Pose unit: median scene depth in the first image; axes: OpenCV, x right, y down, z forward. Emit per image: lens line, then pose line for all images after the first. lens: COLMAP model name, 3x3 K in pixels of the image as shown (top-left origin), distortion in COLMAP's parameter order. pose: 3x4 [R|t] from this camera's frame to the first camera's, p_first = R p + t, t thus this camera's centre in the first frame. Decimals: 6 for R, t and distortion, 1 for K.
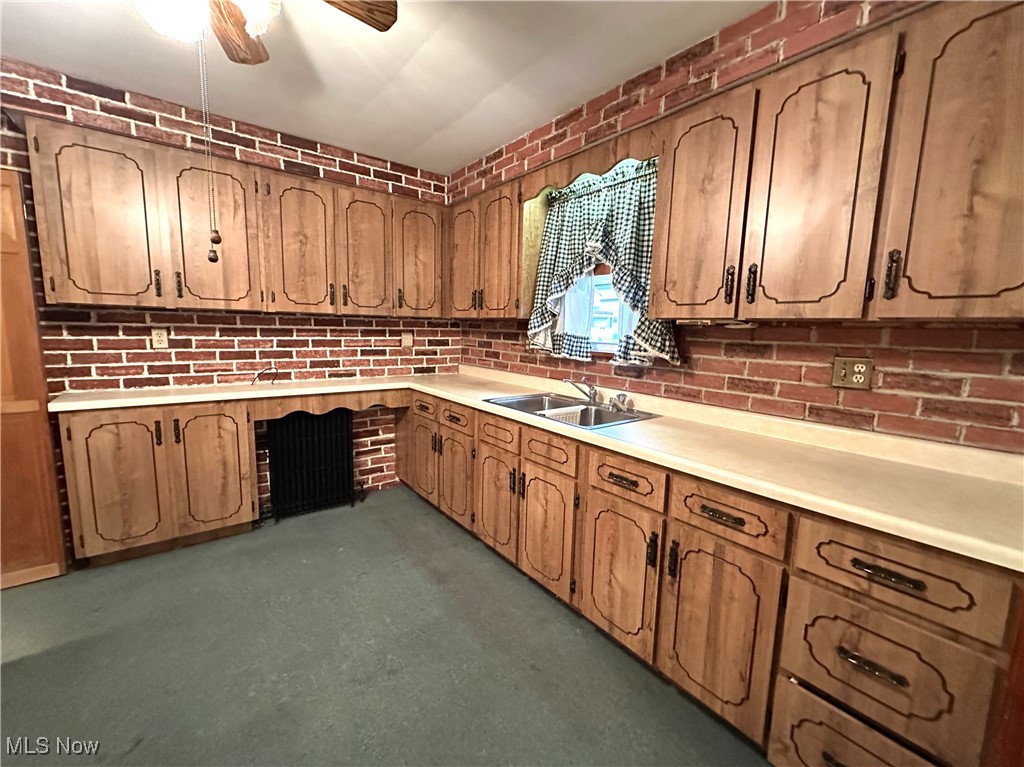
lens RADIAL K [[417.4, 0, 516.6], [0, 417.4, 382.9], [0, 0, 1]] dist [-0.001257, -0.000287]
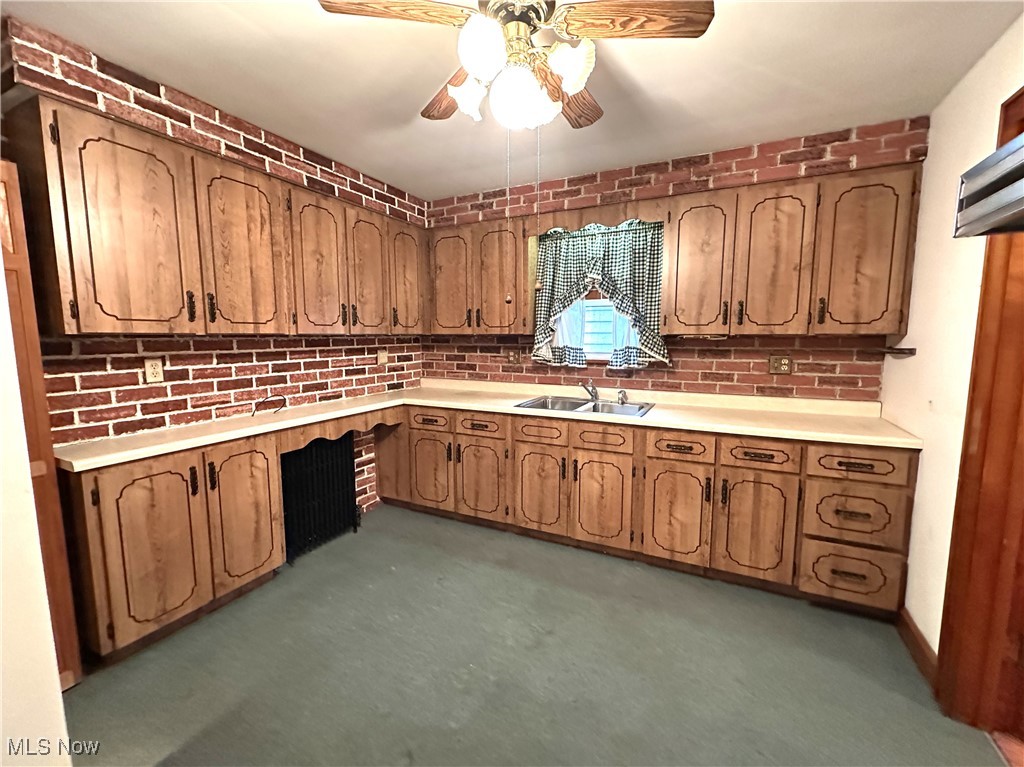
lens RADIAL K [[417.4, 0, 513.8], [0, 417.4, 382.6], [0, 0, 1]] dist [-0.001257, -0.000287]
pose [[0.903492, -0.074478, 0.422084, -0.635907], [0.080927, 0.996716, 0.002643, -0.030851], [-0.420895, 0.031770, 0.906553, -0.055658]]
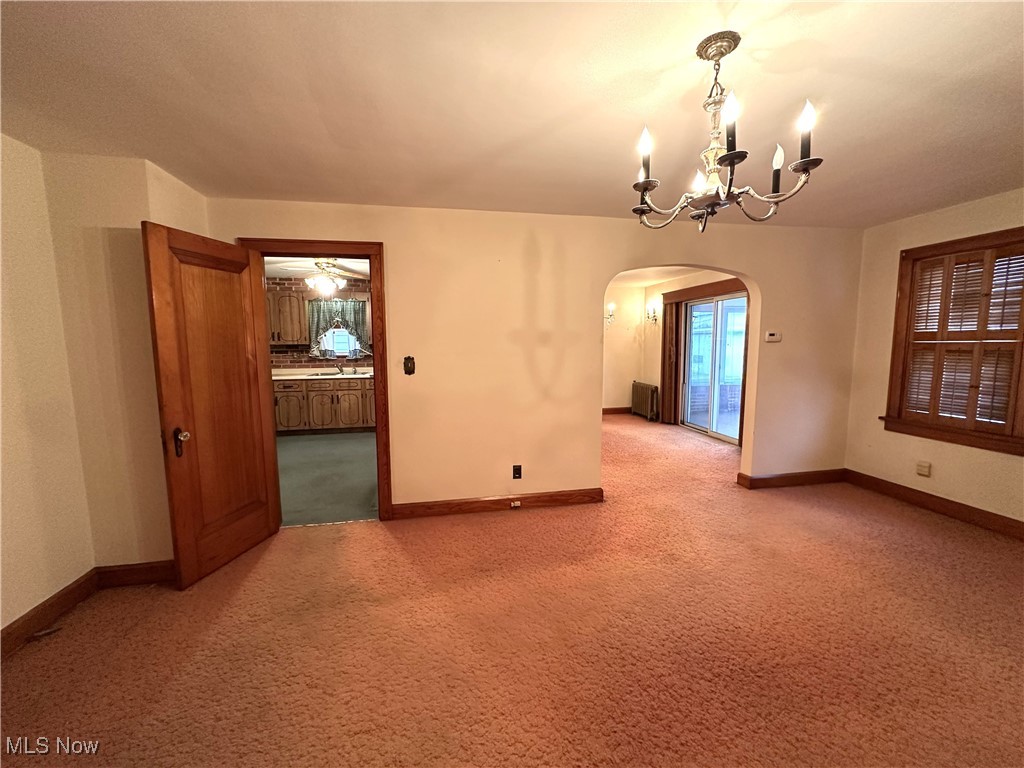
lens RADIAL K [[417.4, 0, 515.8], [0, 417.4, 385.5], [0, 0, 1]] dist [-0.001257, -0.000287]
pose [[0.460483, -0.122822, 0.879130, -2.012351], [0.134112, 0.988639, 0.067874, 0.110312], [-0.877479, 0.086647, 0.471723, -1.565576]]
